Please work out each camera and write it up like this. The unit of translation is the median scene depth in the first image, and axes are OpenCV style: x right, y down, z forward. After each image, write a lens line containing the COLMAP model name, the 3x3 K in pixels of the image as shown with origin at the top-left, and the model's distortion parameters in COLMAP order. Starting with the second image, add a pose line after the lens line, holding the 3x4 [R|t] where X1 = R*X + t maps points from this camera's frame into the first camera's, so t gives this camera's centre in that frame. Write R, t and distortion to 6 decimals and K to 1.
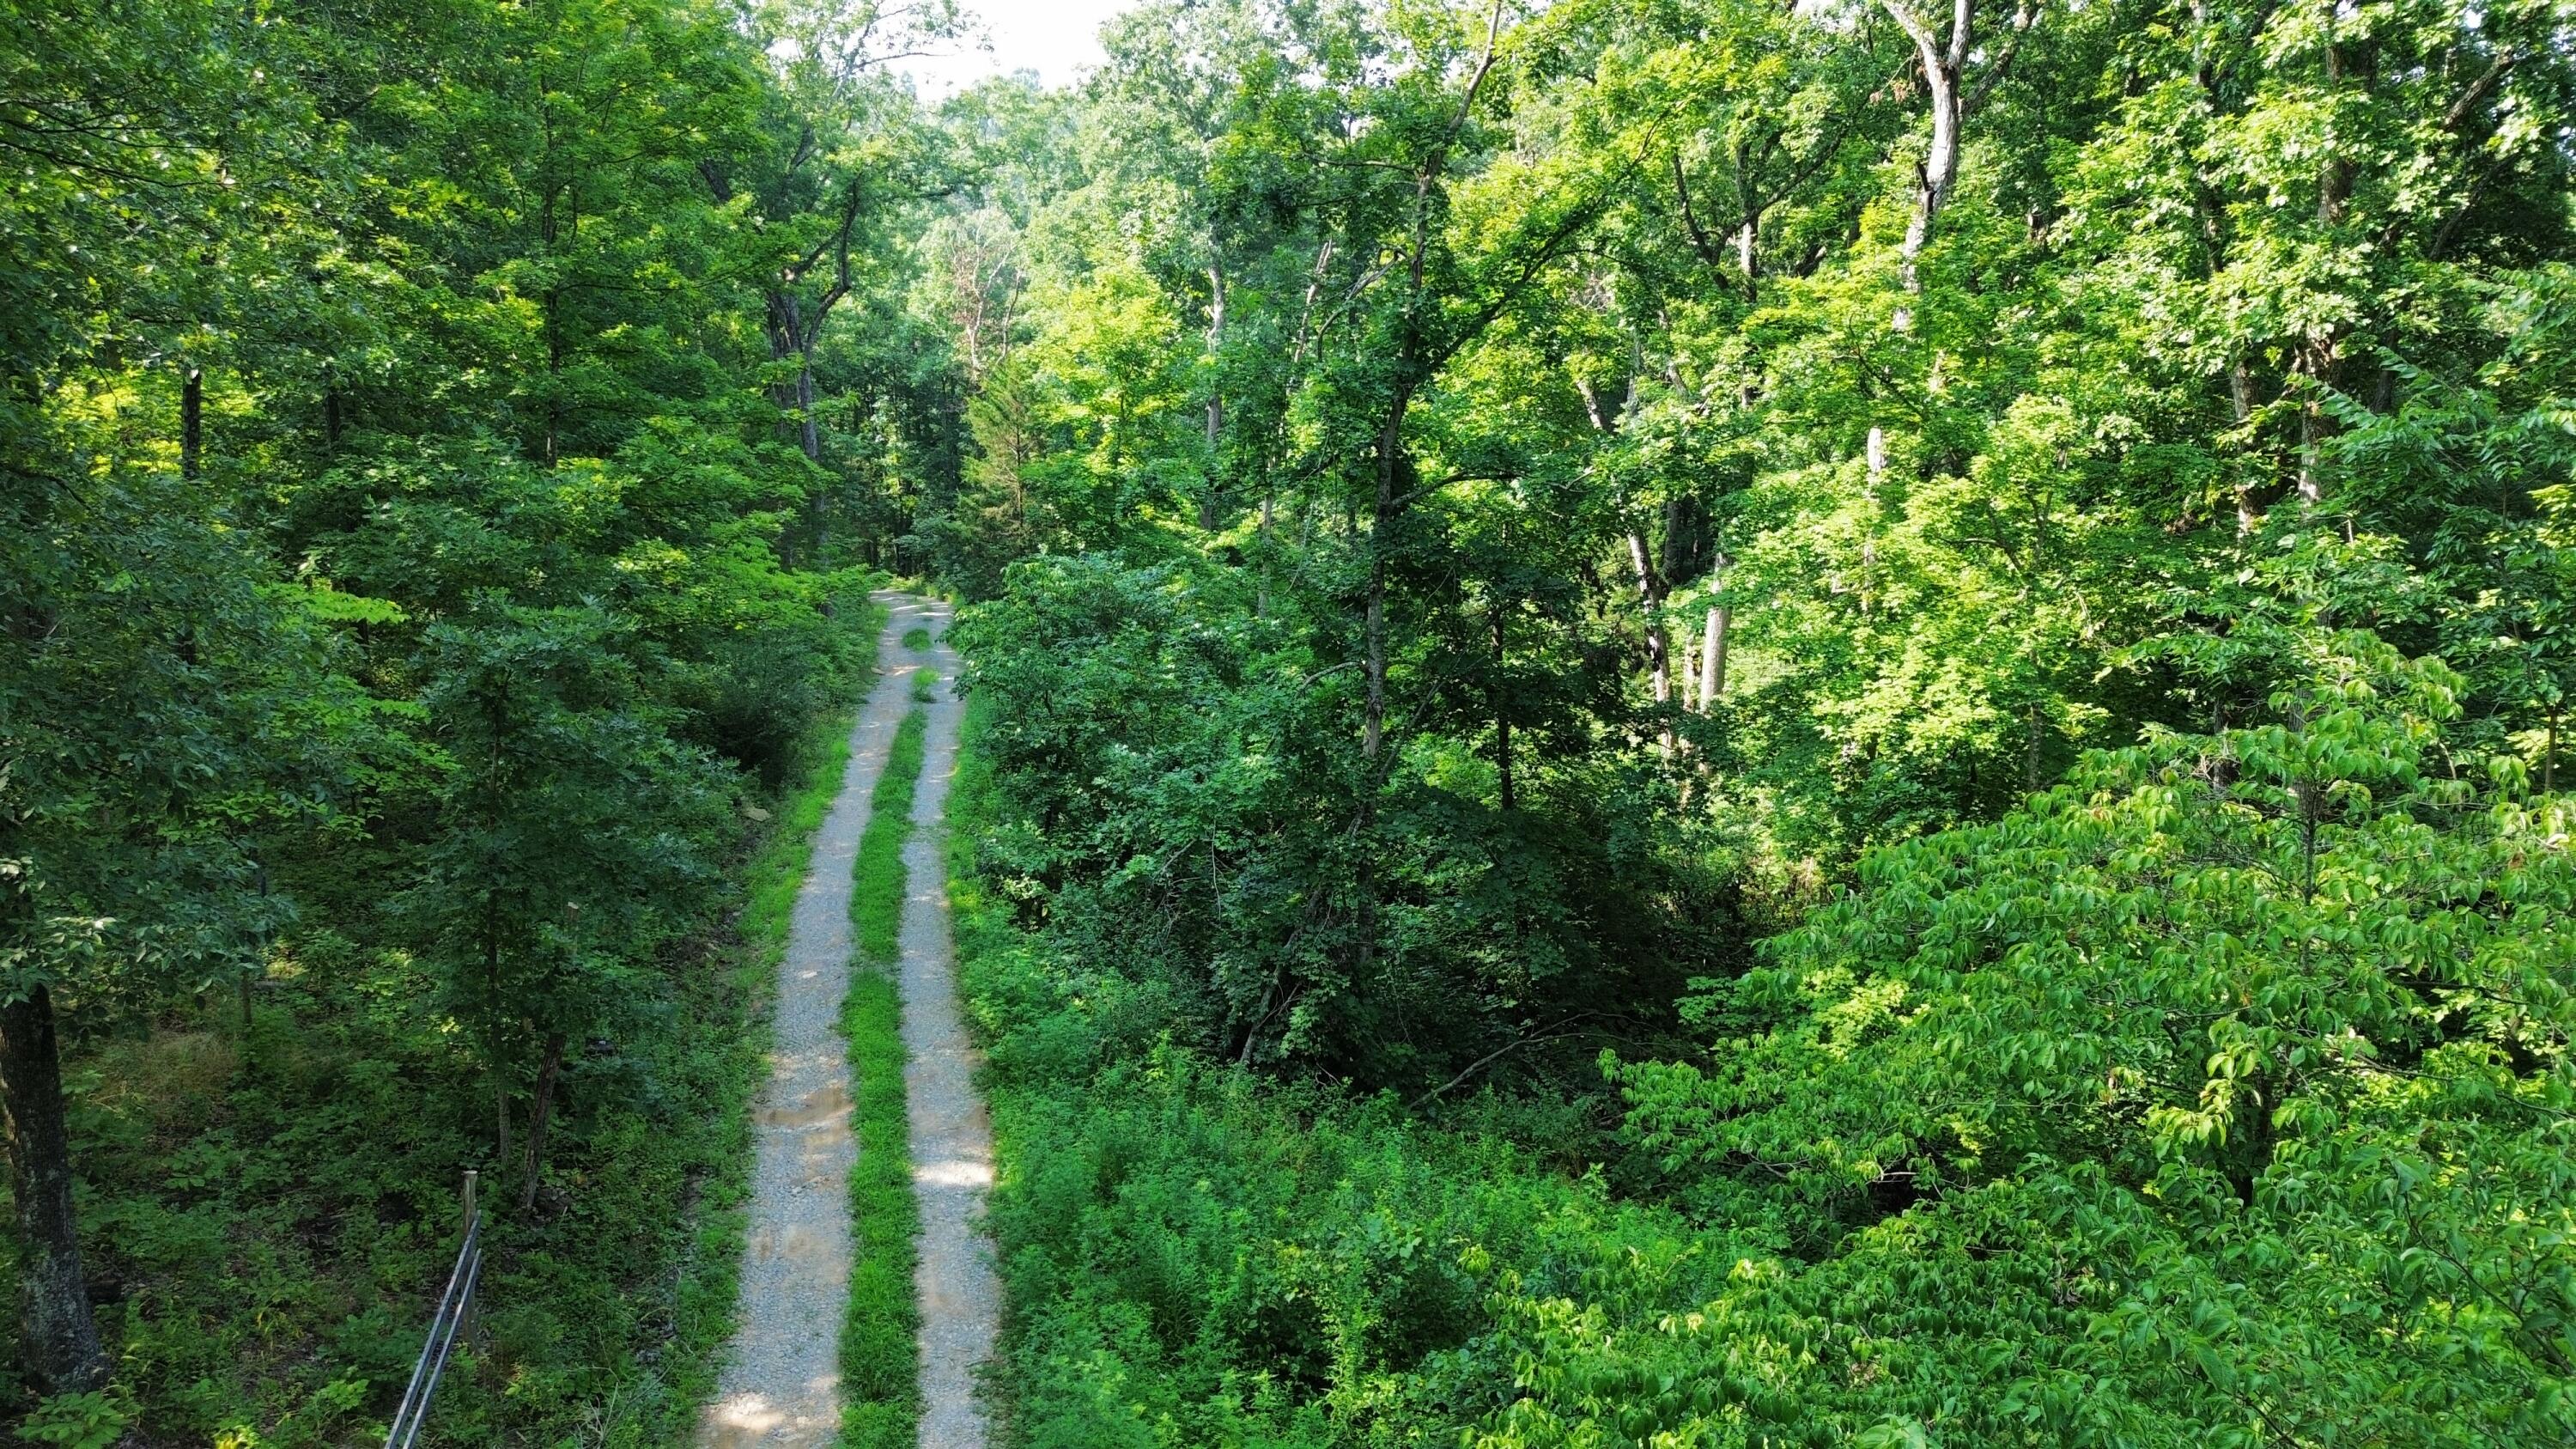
lens RADIAL K [[1824.0, 0, 1312.0], [0, 1824.0, 731.0], [0, 0, 1]] dist [0.073336, -0.067363]
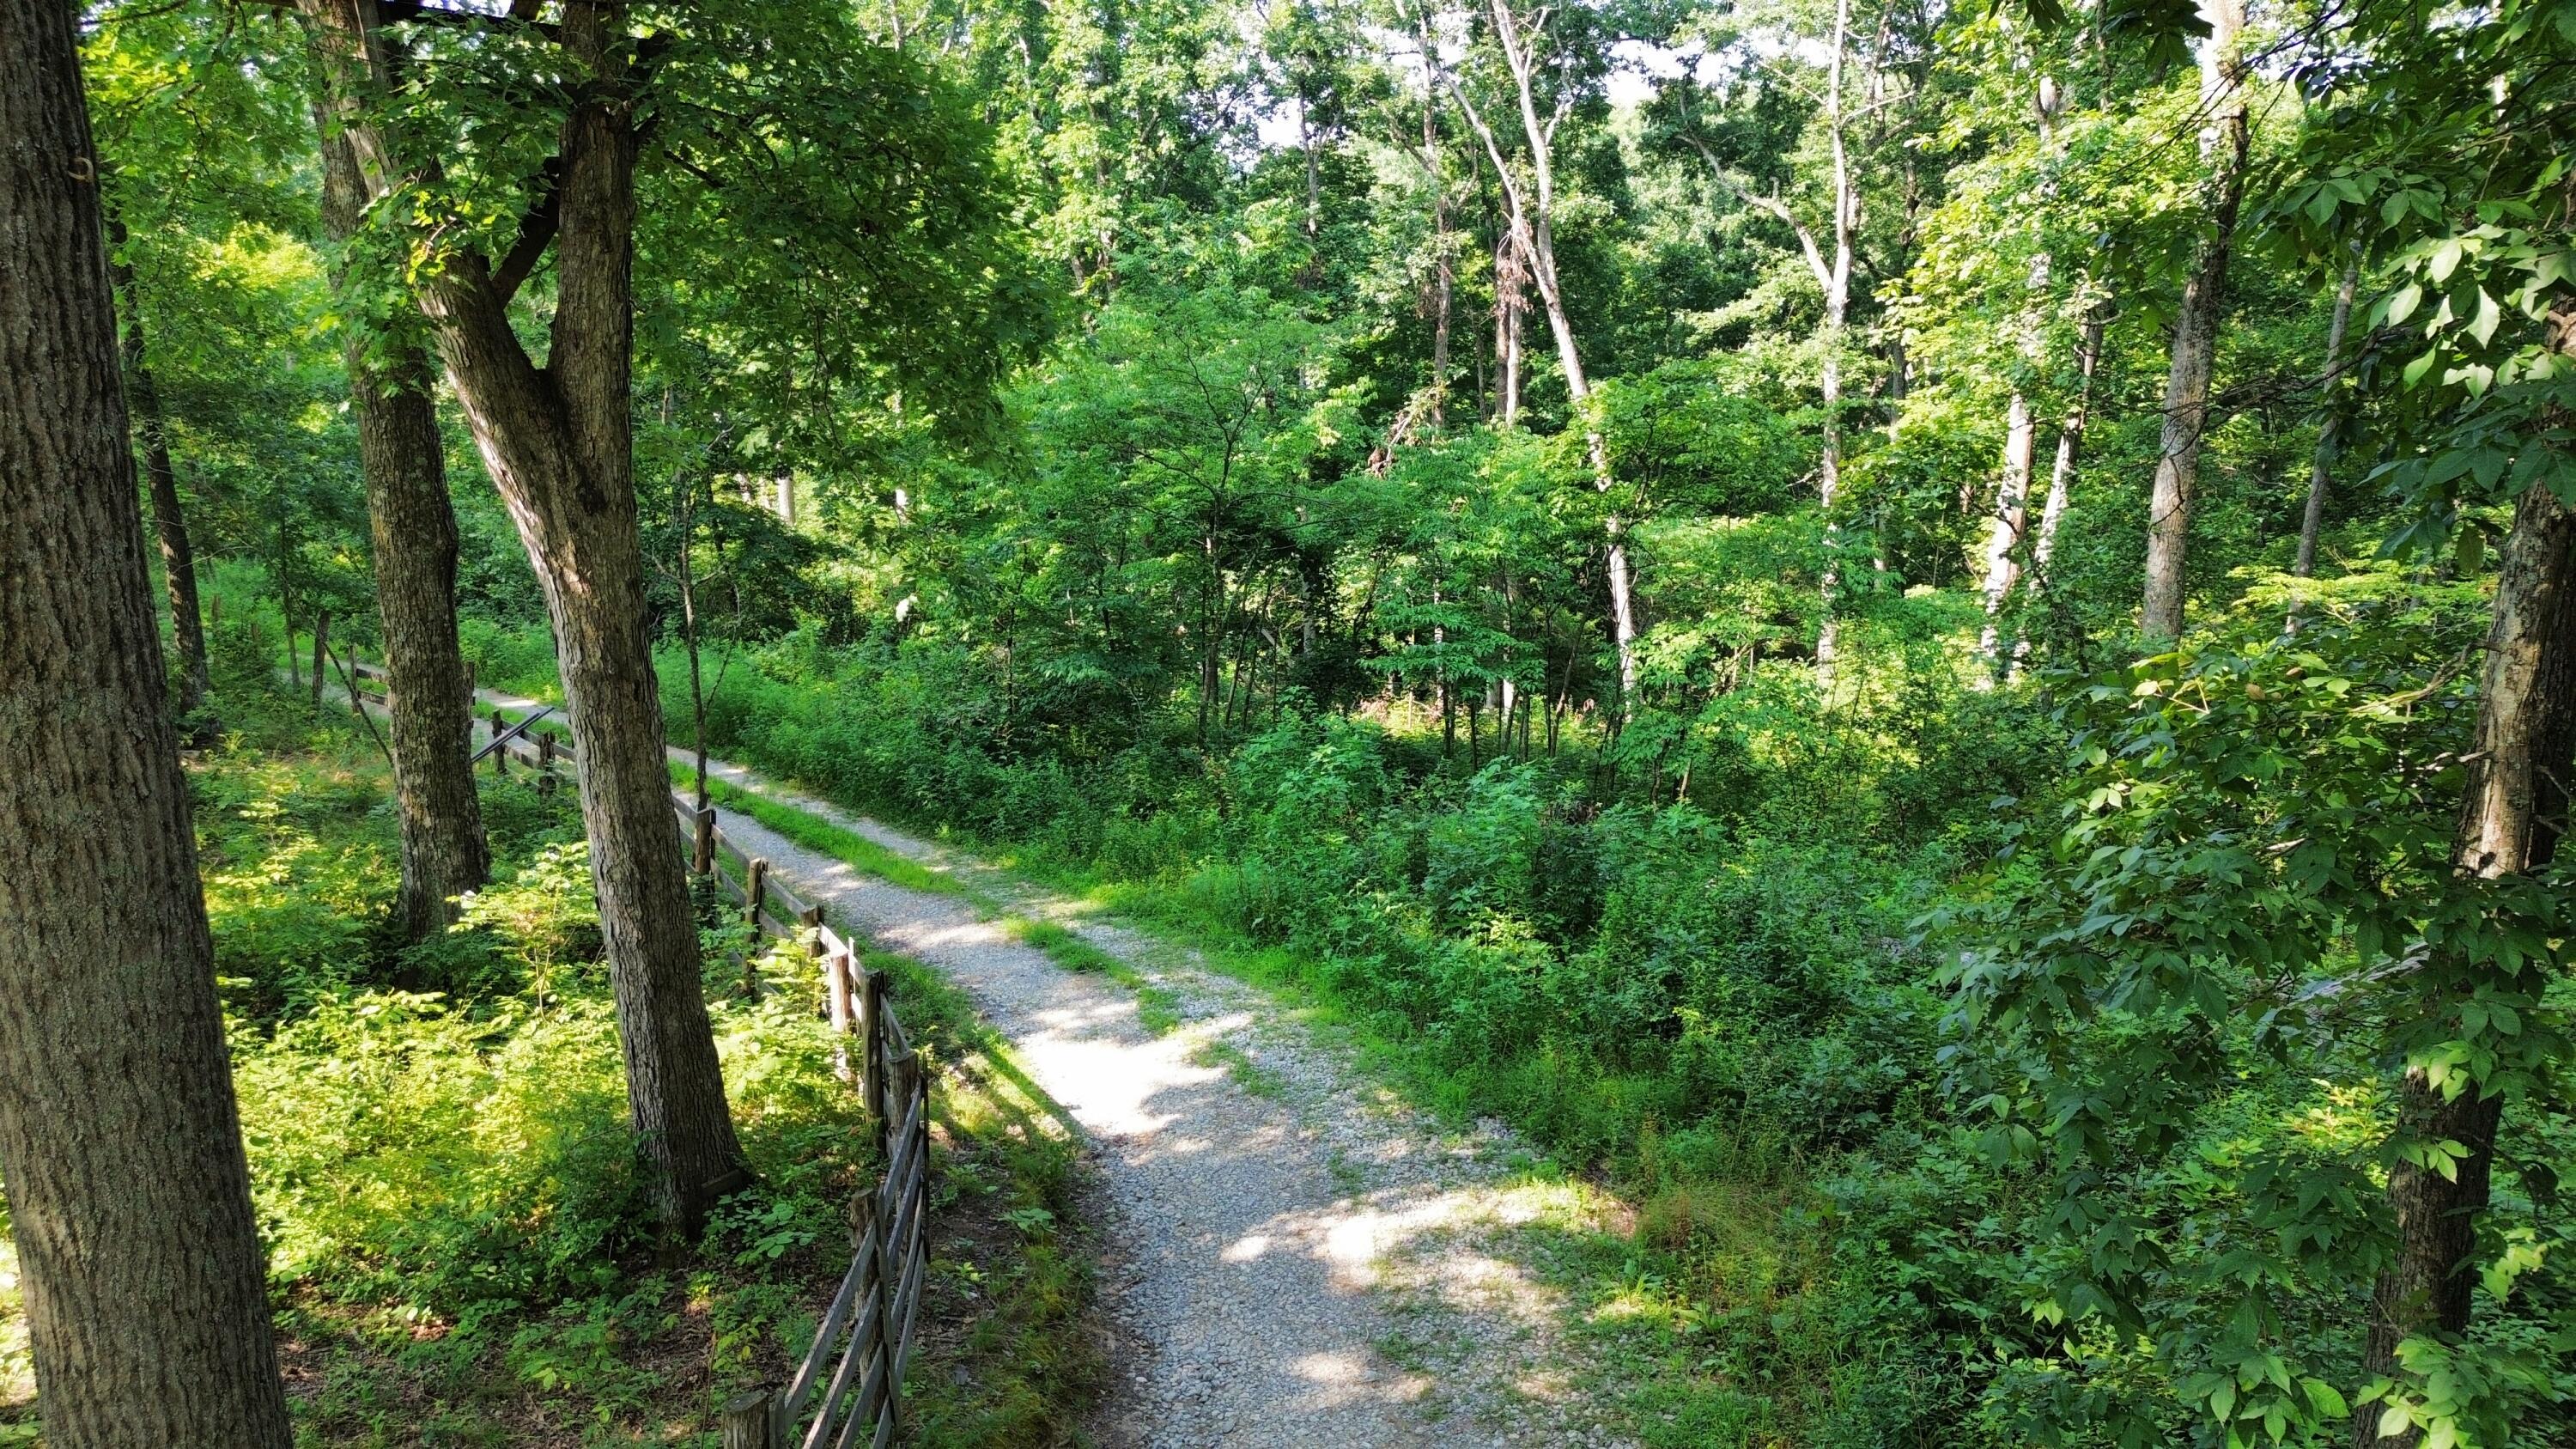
lens RADIAL K [[1824.0, 0, 1286.4], [0, 1824.0, 716.8], [0, 0, 1]] dist [0.073336, -0.067363]
pose [[0.838167, -0.146016, 0.525505, -0.486299], [0.149254, 0.988125, 0.036504, 0.291182], [-0.524595, 0.047838, 0.850007, -0.901062]]
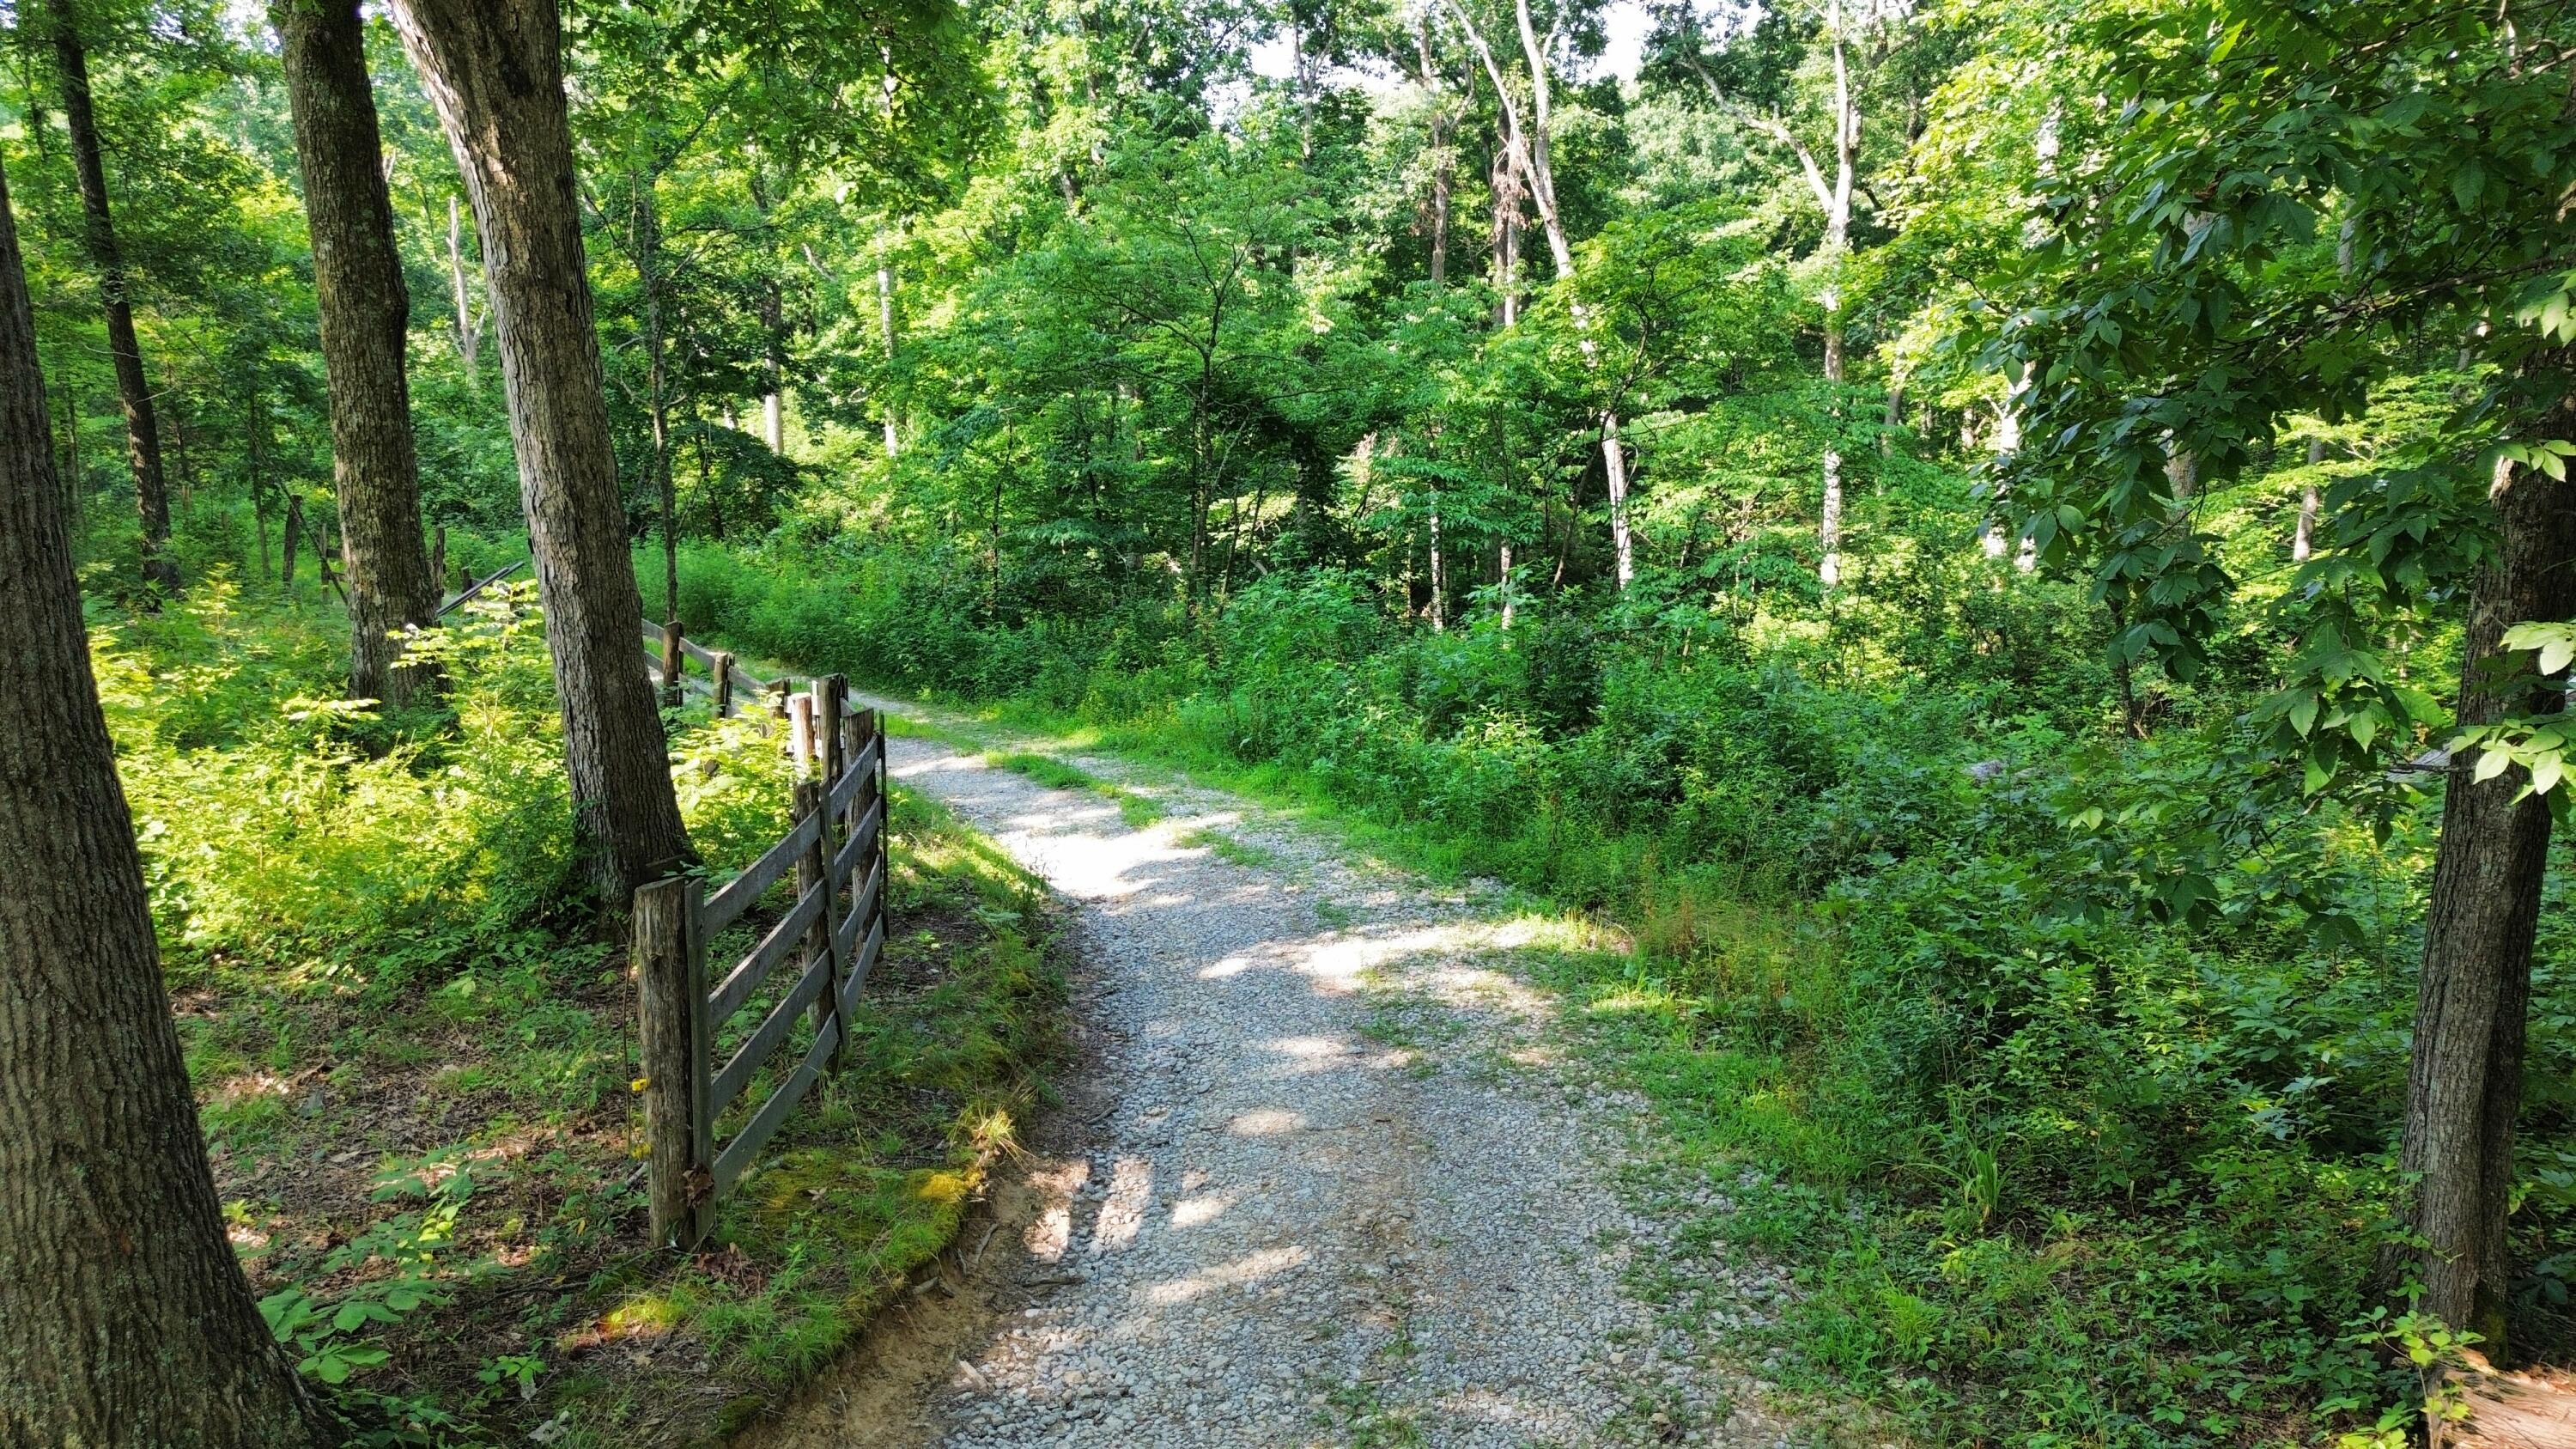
lens RADIAL K [[1824.0, 0, 1289.4], [0, 1824.0, 721.7], [0, 0, 1]] dist [0.073336, -0.067363]
pose [[0.836733, -0.144613, 0.528171, -0.480183], [0.149241, 0.988211, 0.034142, 0.393045], [-0.526882, 0.050257, 0.848451, -0.871977]]
